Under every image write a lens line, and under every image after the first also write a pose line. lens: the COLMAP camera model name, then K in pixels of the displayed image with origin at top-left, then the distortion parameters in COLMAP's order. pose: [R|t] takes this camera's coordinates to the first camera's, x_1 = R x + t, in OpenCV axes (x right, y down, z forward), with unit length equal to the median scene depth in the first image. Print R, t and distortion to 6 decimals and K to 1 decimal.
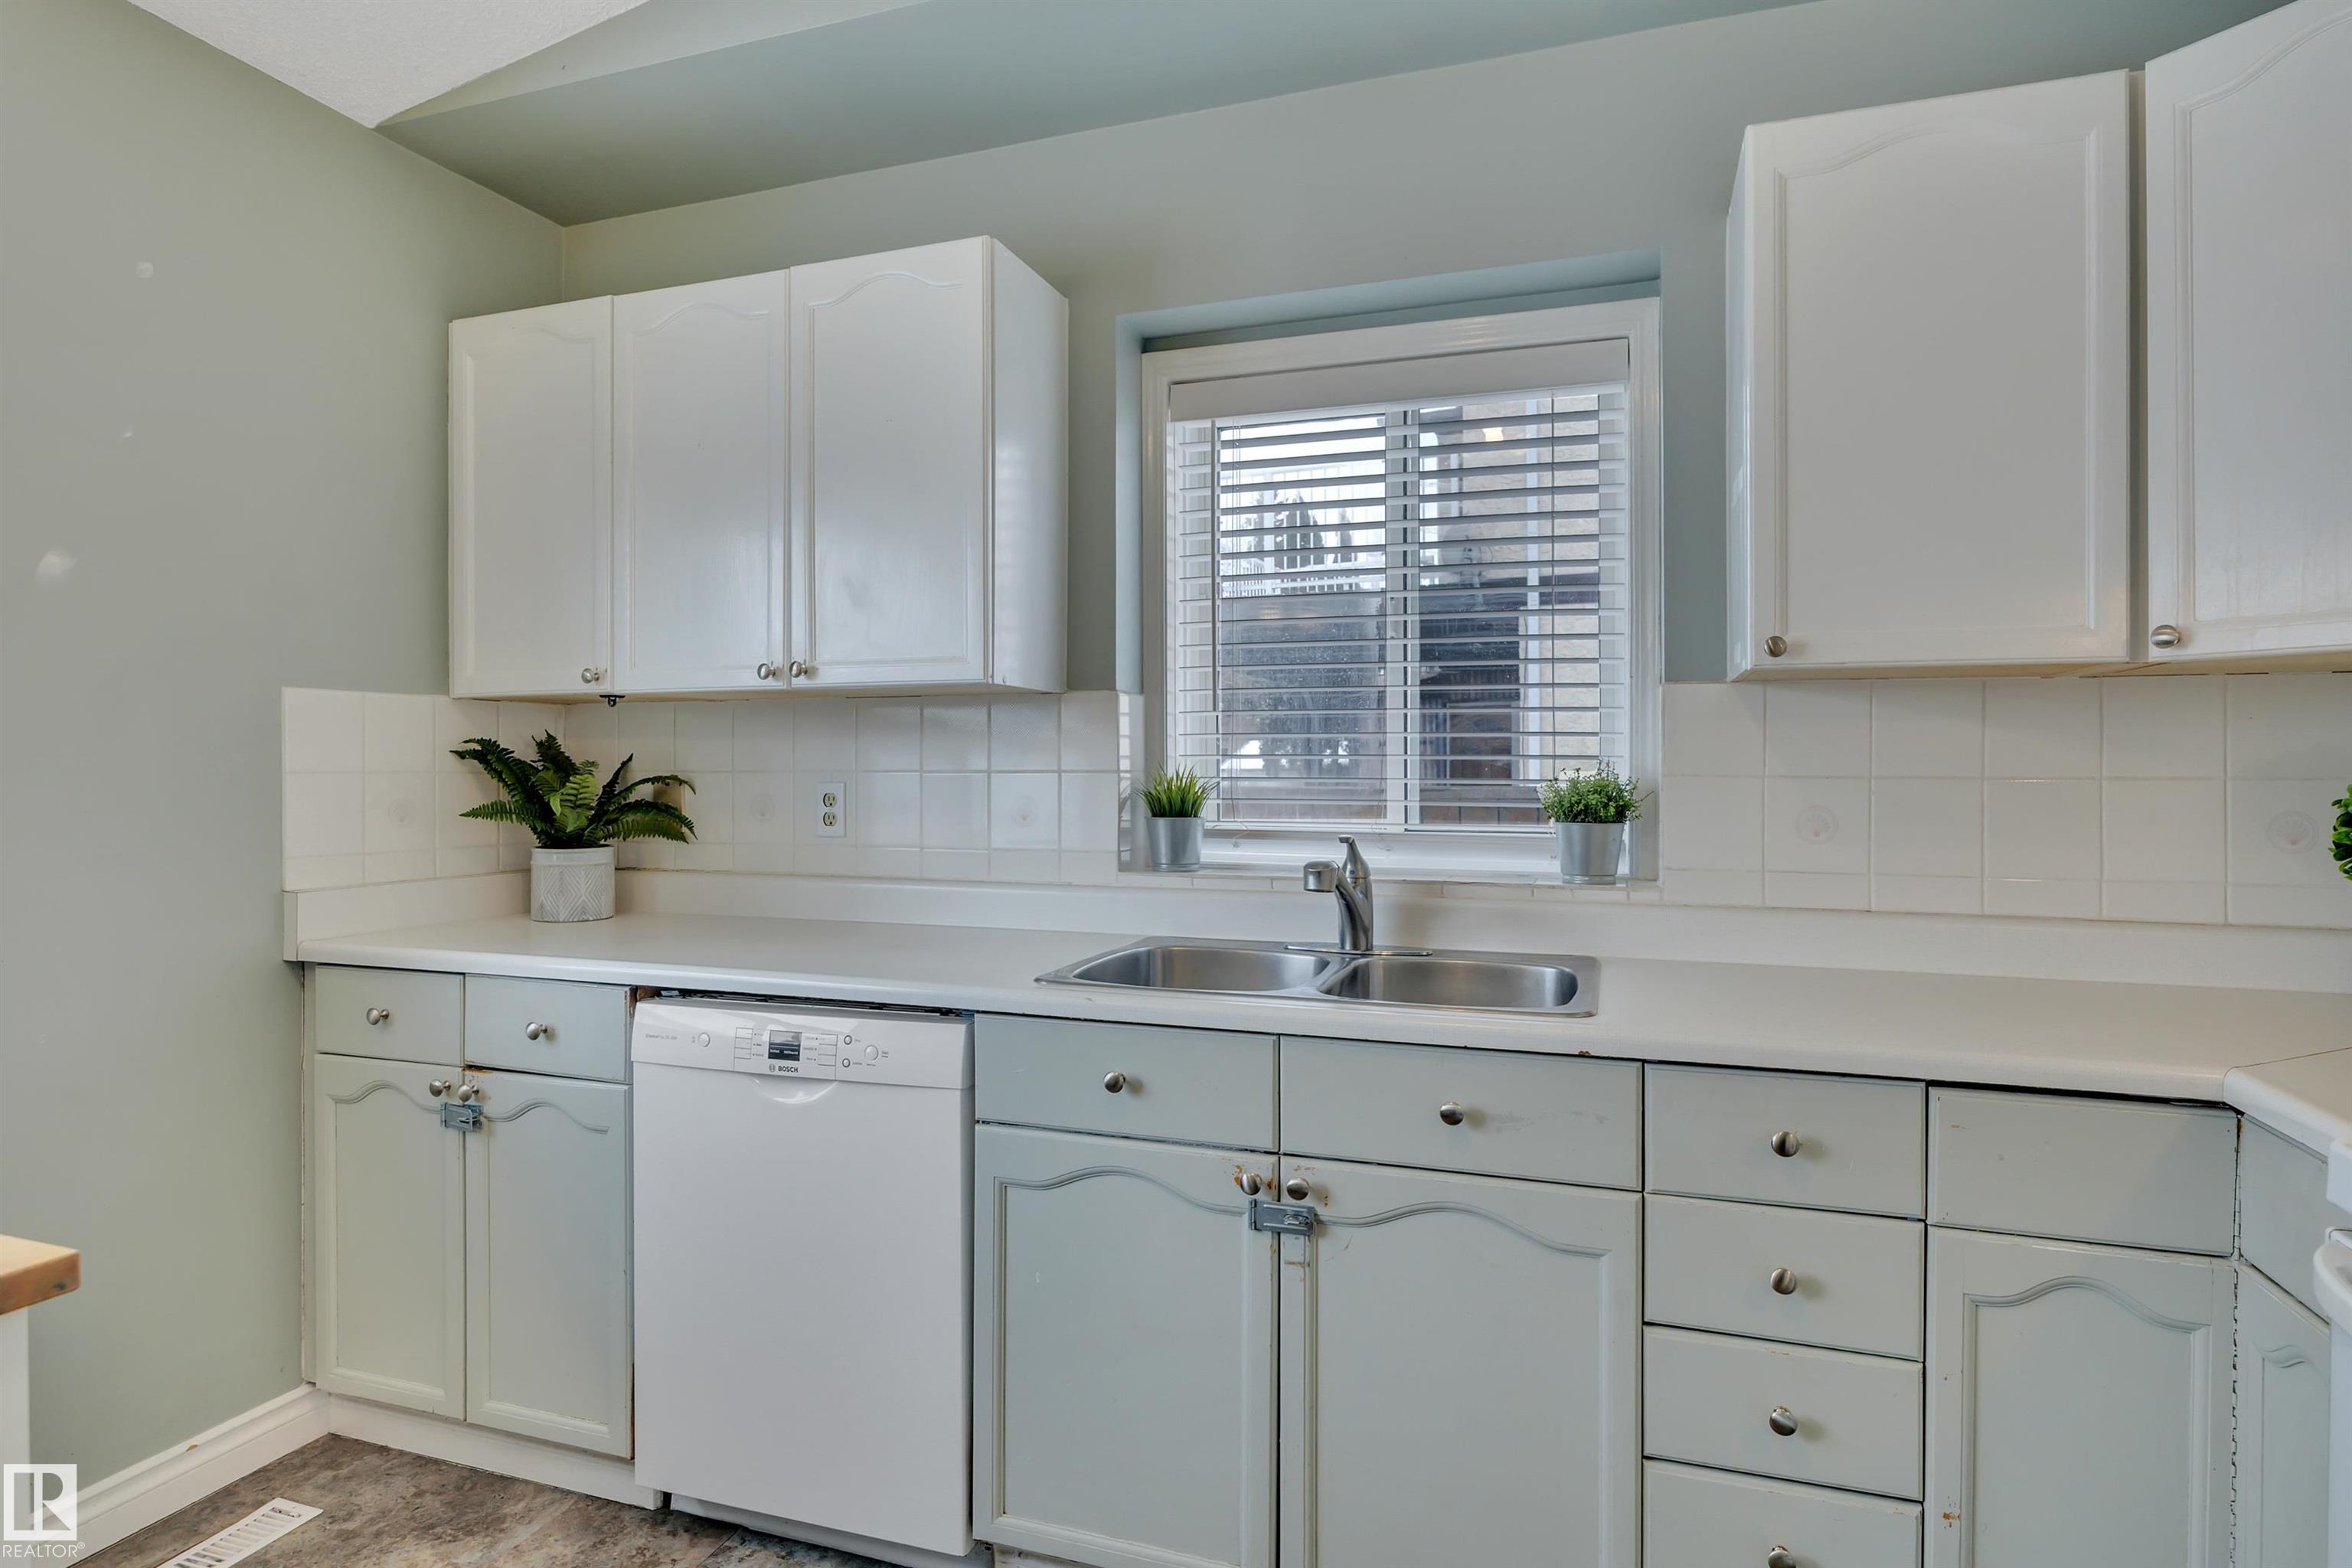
lens RADIAL K [[1275.1, 0, 1159.6], [0, 1275.1, 772.8], [0, 0, 1]] dist [-0.003462, -0.001107]
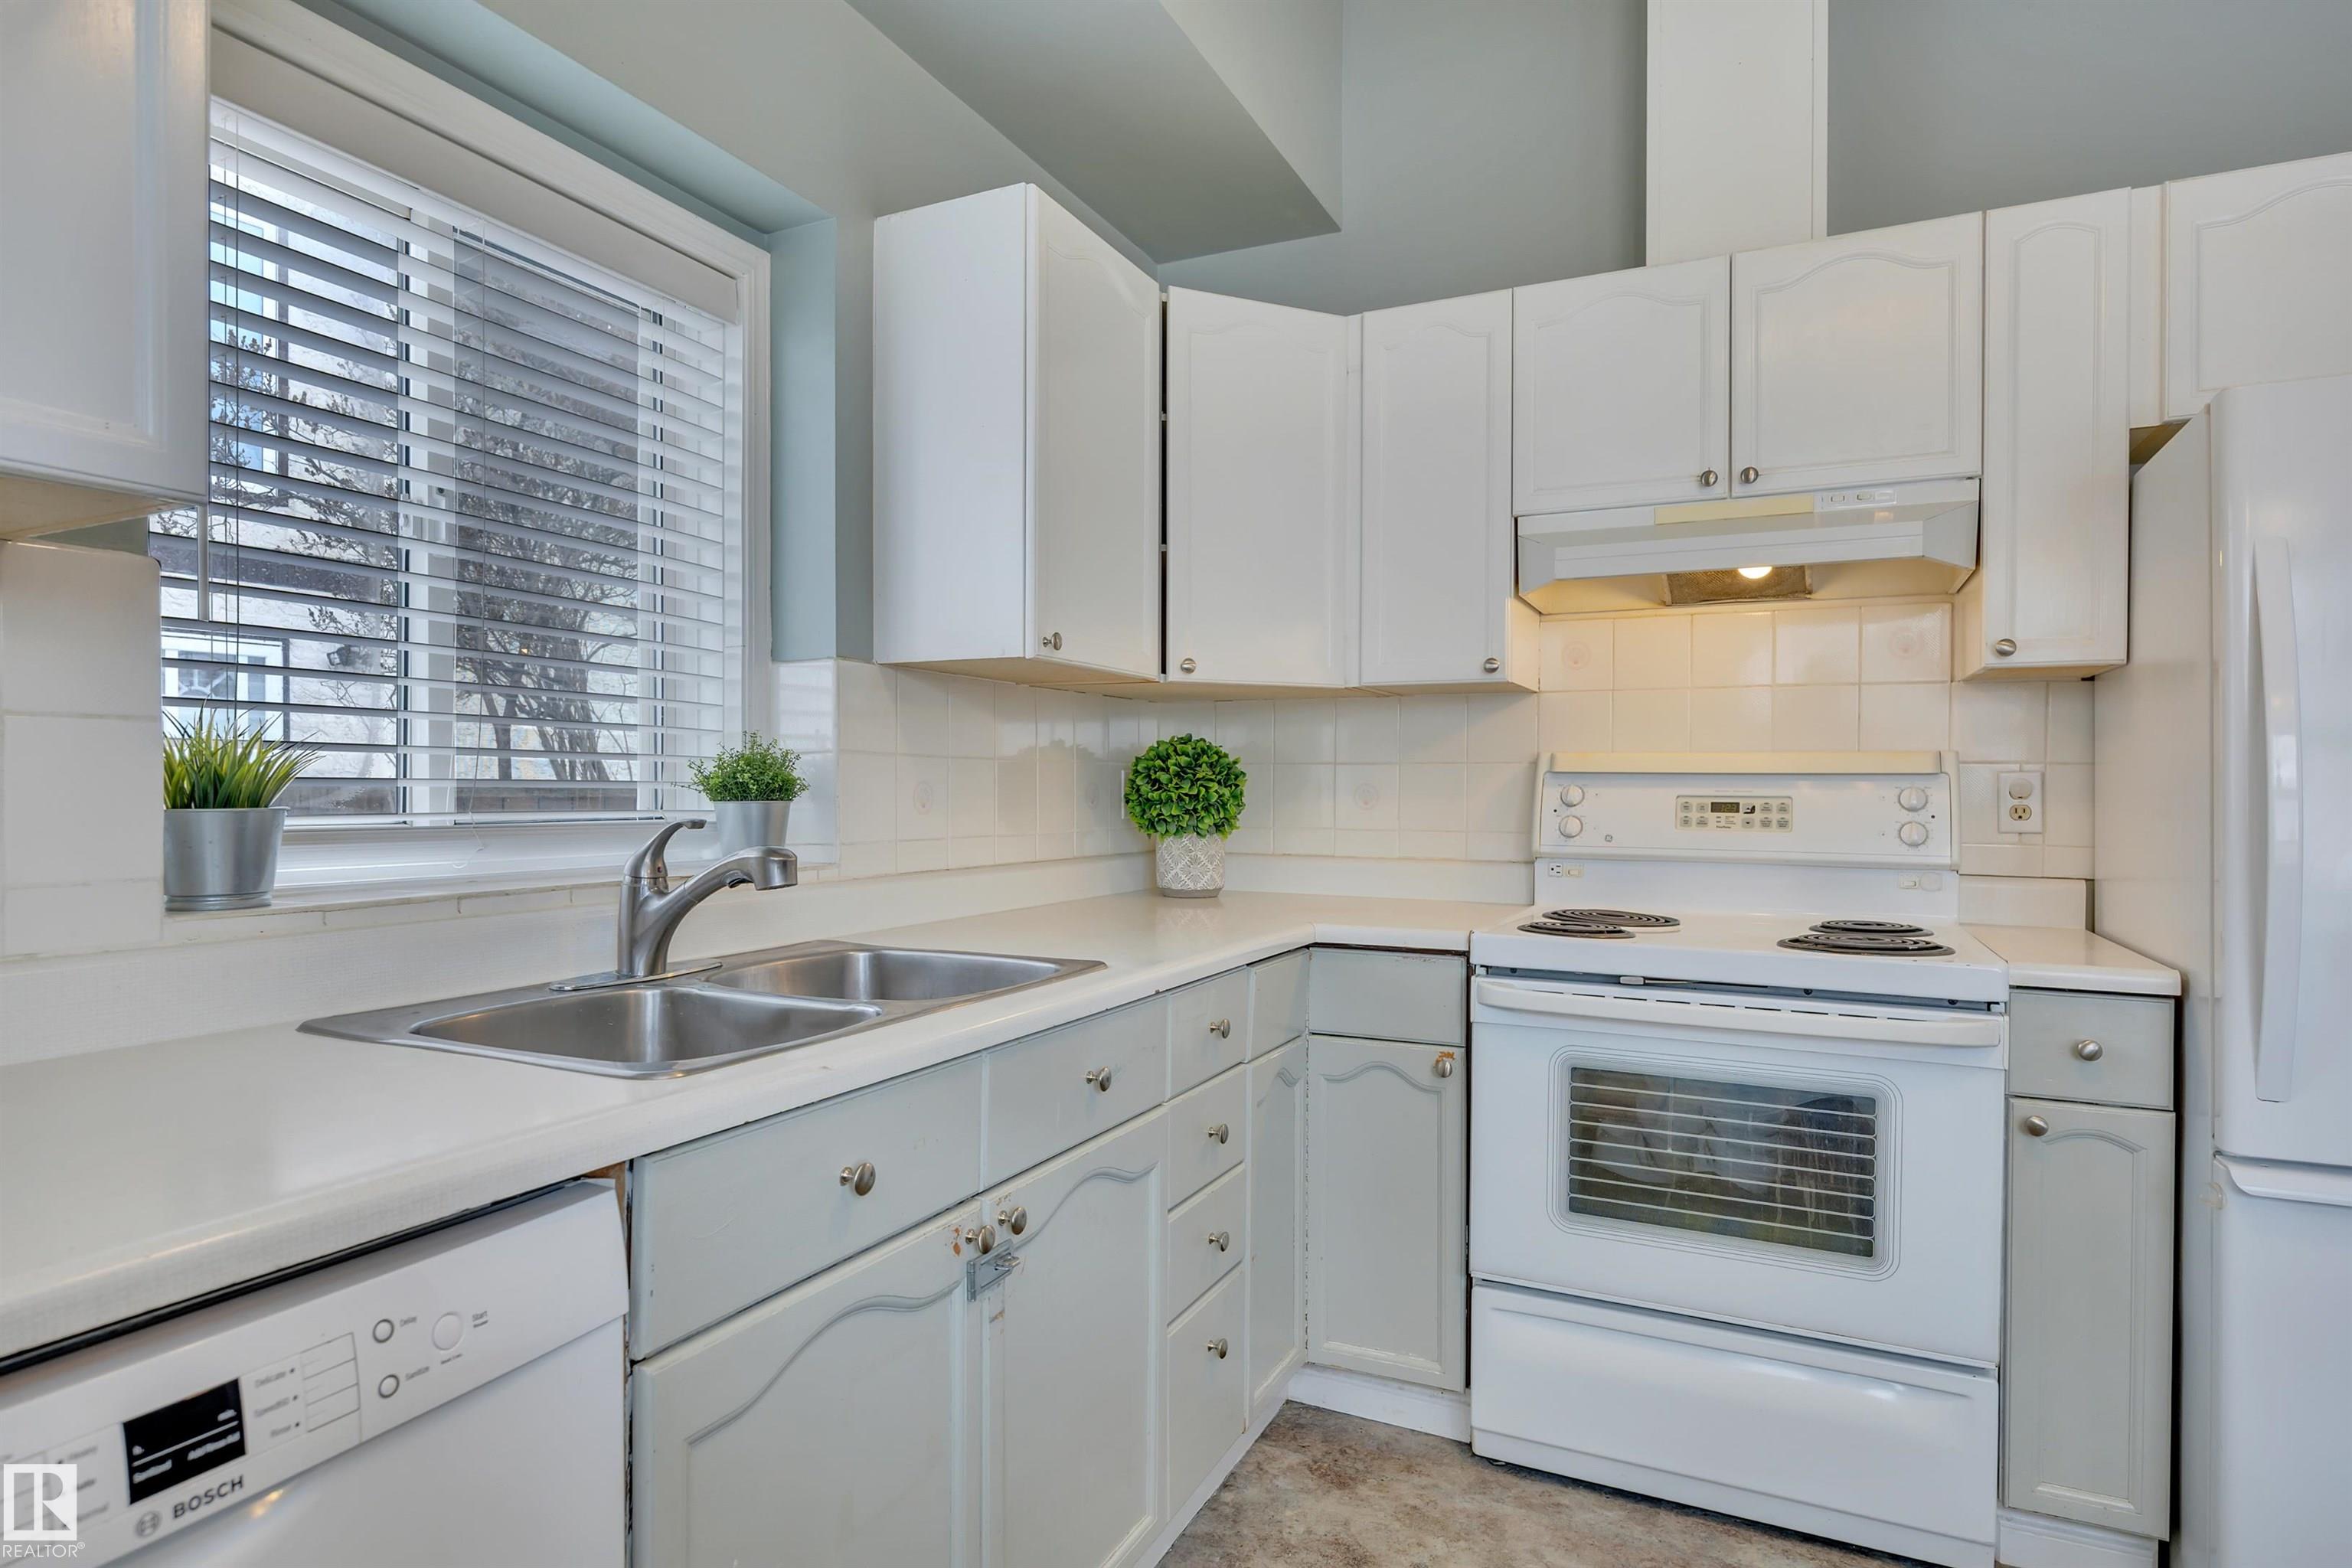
lens RADIAL K [[1275.1, 0, 1172.4], [0, 1275.1, 790.2], [0, 0, 1]] dist [-0.003462, -0.001107]
pose [[0.107854, -0.003662, 0.994160, -0.618990], [0.000289, 0.999993, 0.003652, 0.032027], [-0.994167, -0.000106, 0.107855, 0.691787]]
